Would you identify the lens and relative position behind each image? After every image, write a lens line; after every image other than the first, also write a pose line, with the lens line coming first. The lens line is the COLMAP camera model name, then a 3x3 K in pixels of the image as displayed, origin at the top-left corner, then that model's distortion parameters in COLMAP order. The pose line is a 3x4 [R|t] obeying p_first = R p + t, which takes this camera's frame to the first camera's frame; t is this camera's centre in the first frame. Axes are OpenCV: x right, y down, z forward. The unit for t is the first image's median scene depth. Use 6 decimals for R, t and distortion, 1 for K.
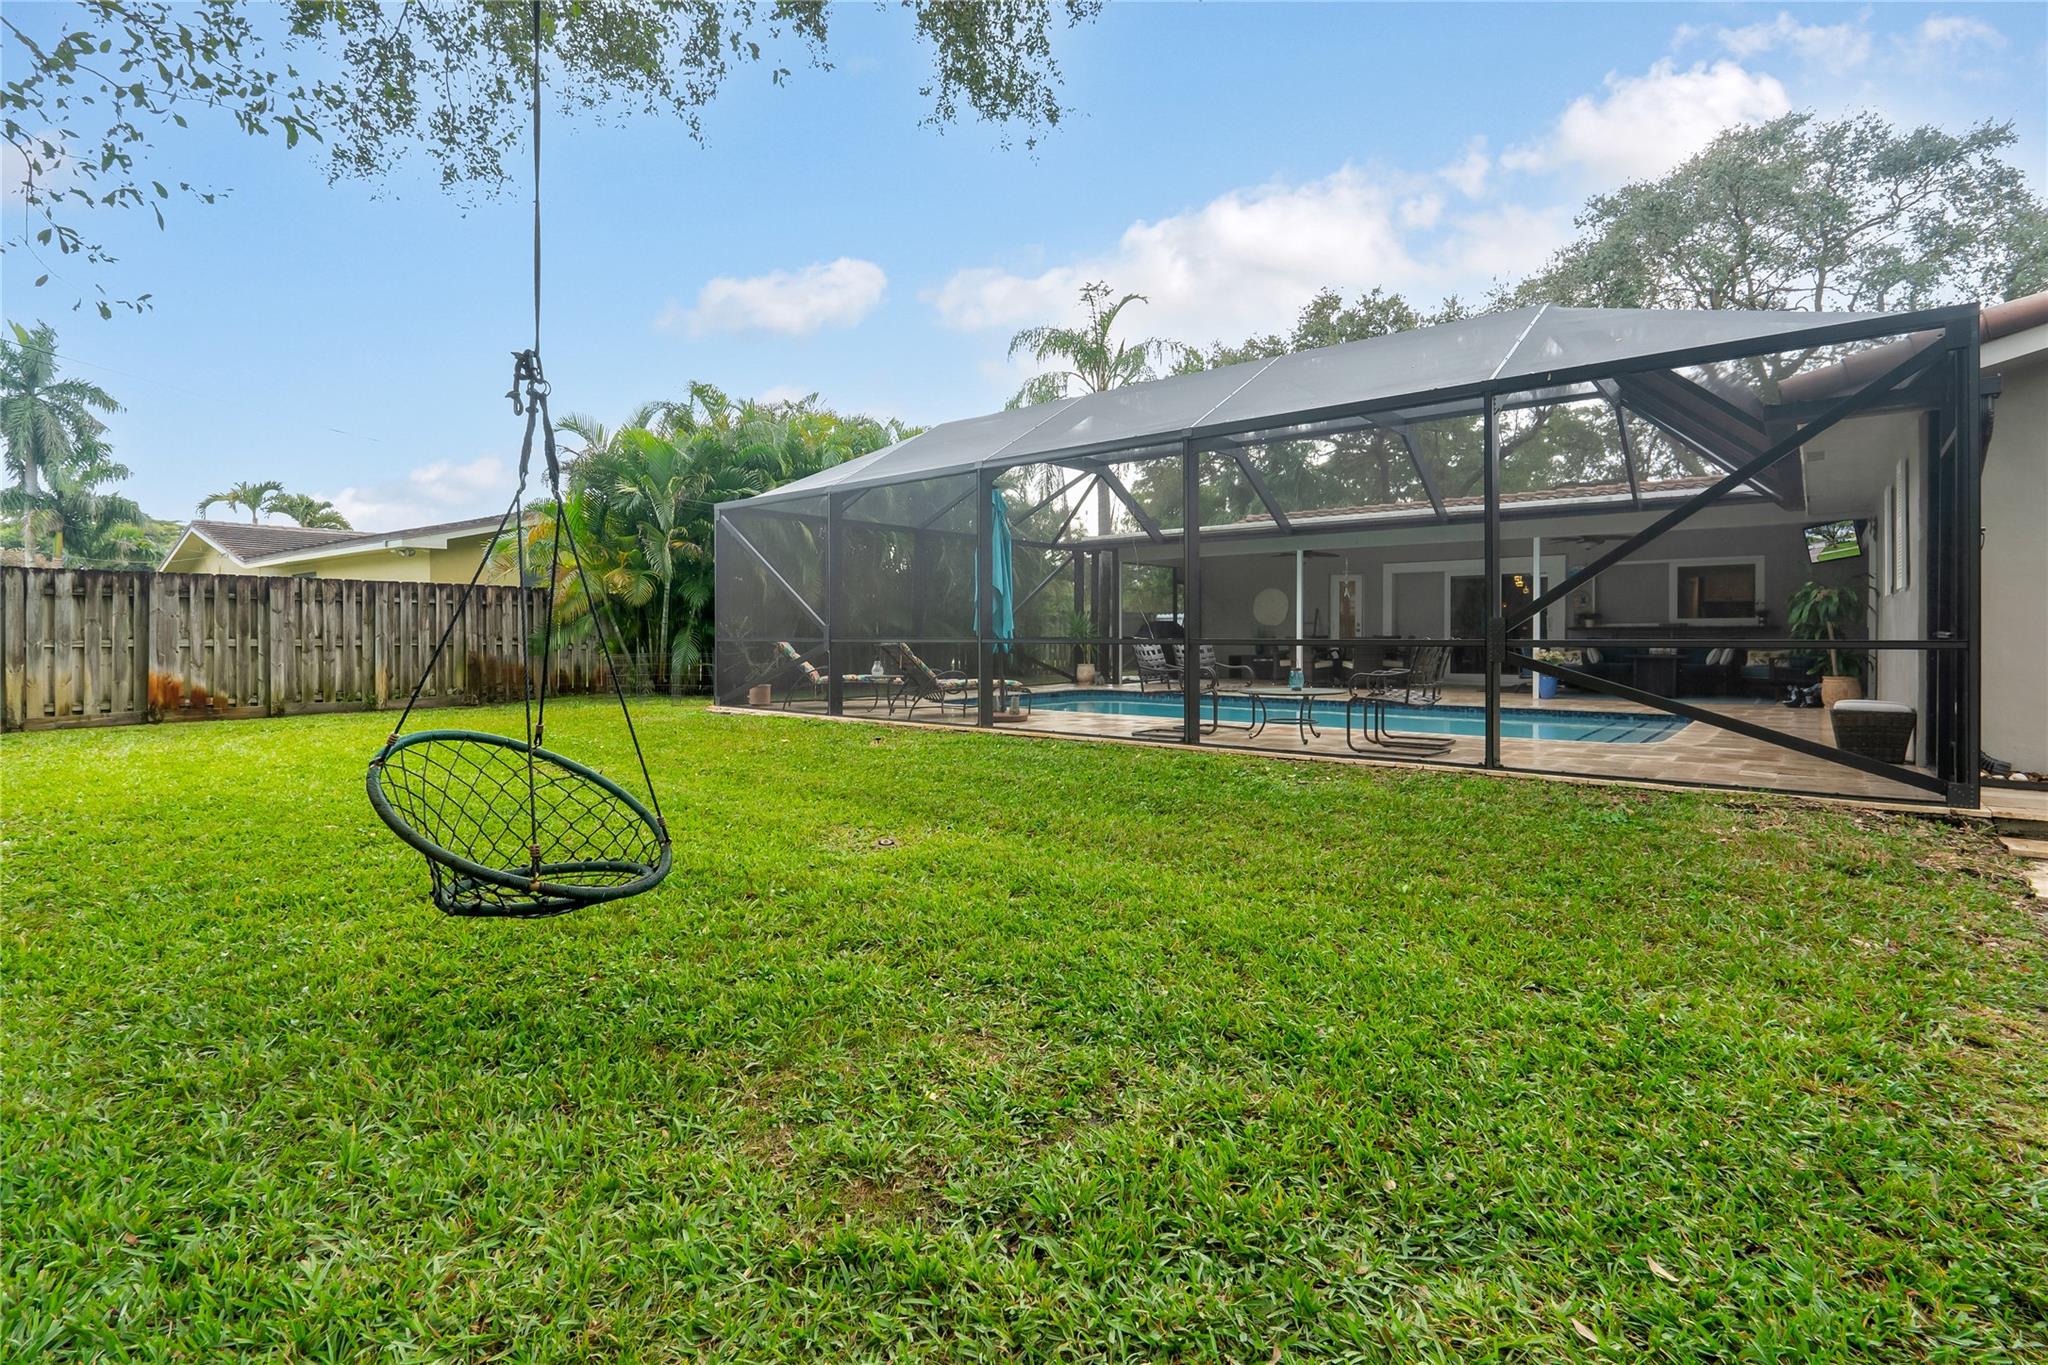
lens RADIAL K [[948.7, 0, 1023.6], [0, 948.7, 671.2], [0, 0, 1]] dist [-0.010489, -0.000245]
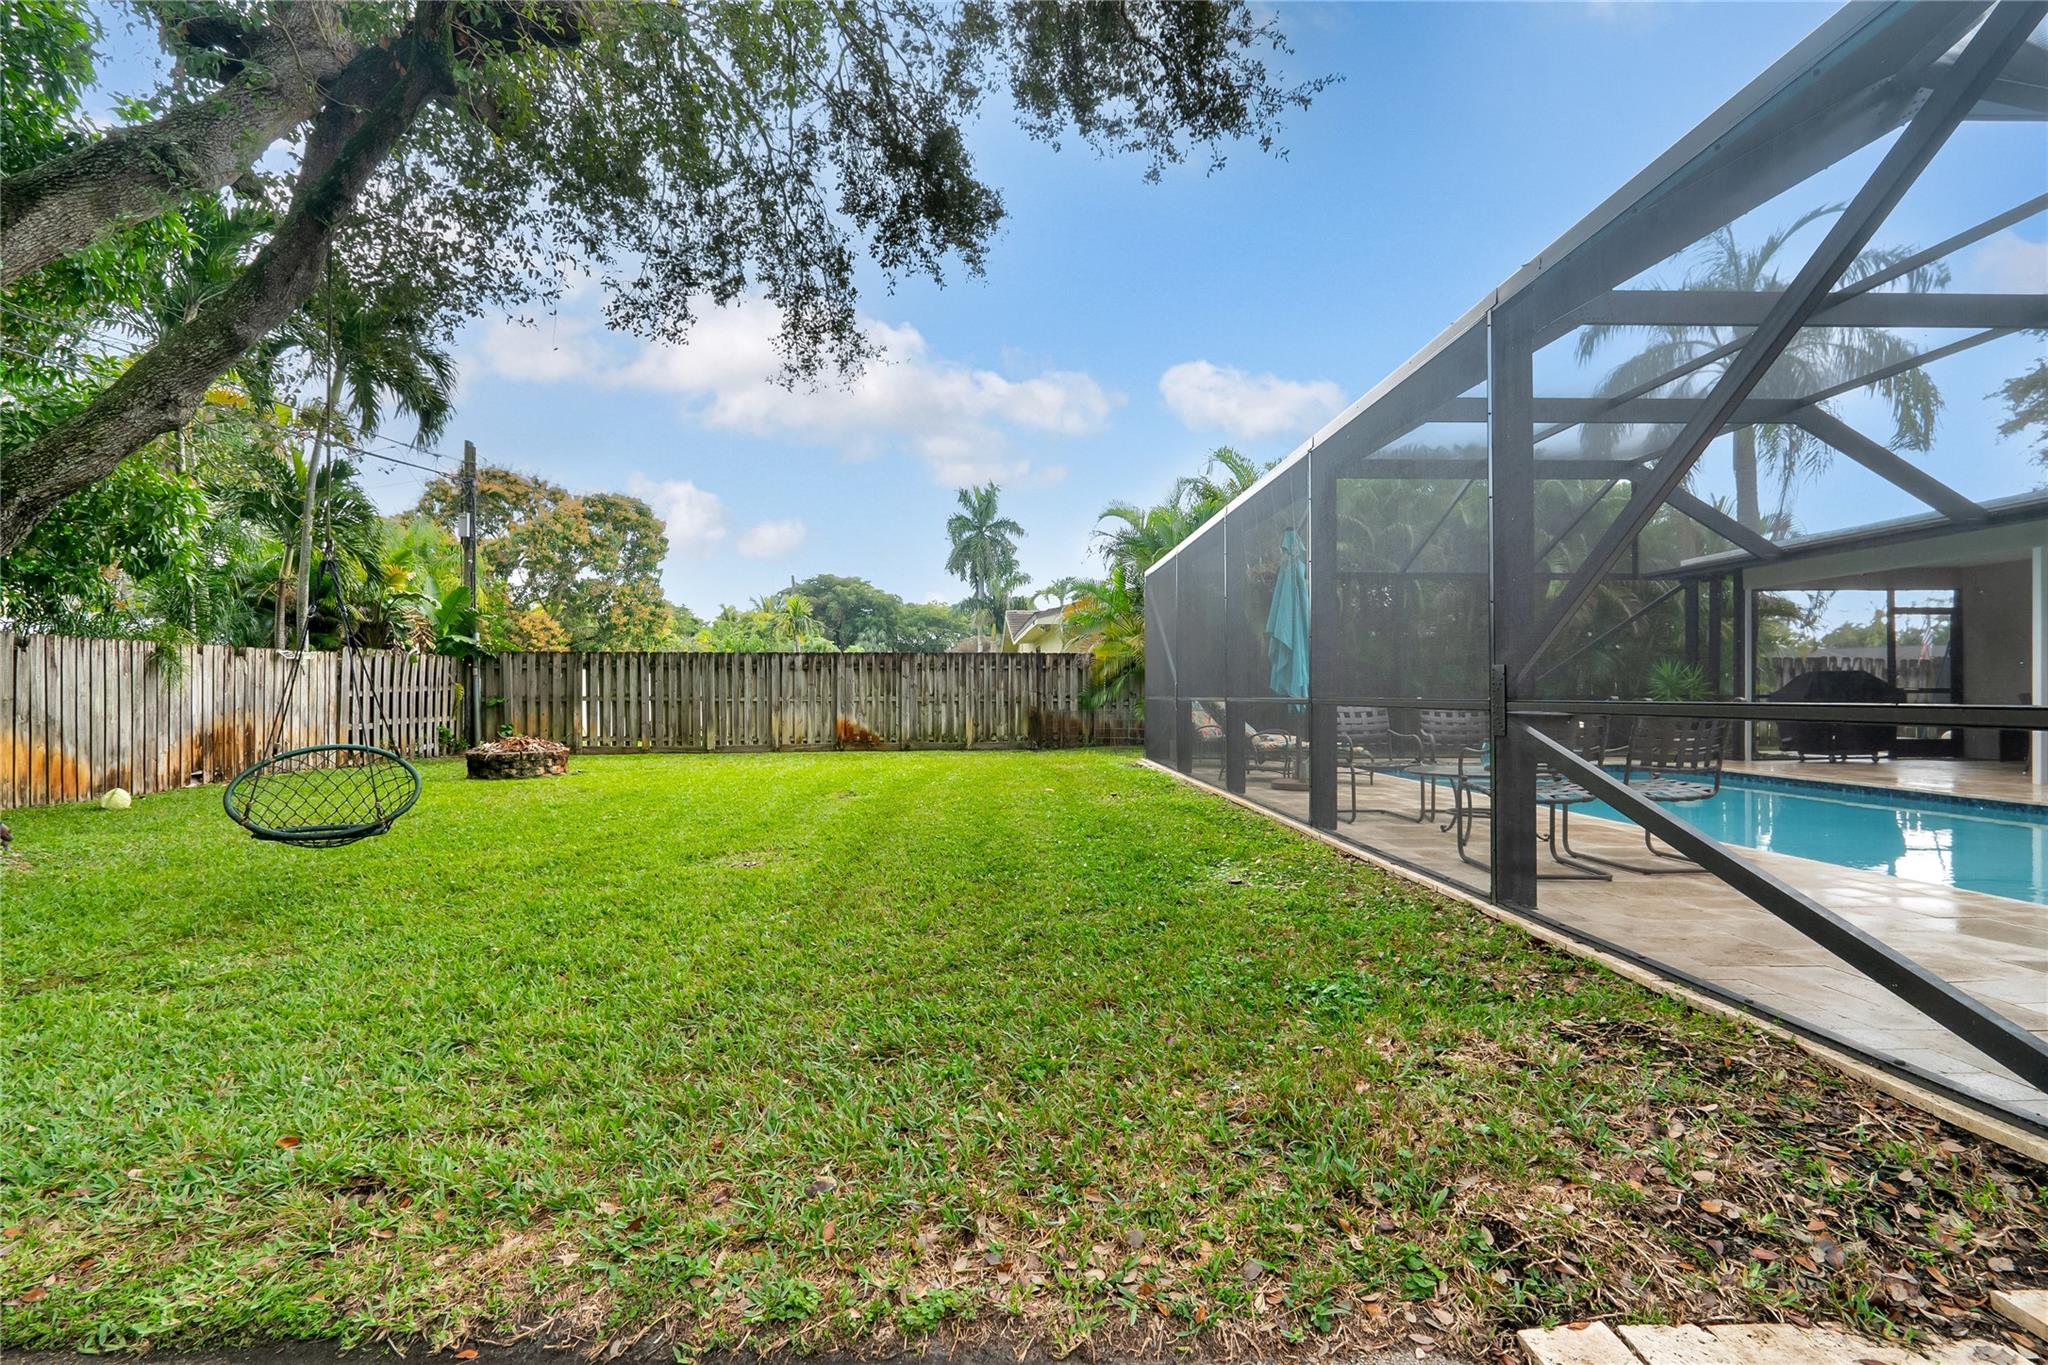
lens RADIAL K [[952.7, 0, 1016.0], [0, 952.7, 688.6], [0, 0, 1]] dist [-0.002222, -0.000142]
pose [[0.652633, -0.004681, -0.757660, 0.382898], [-0.027494, 0.999176, -0.029856, -0.007015], [0.757175, 0.040316, 0.651967, 0.179268]]
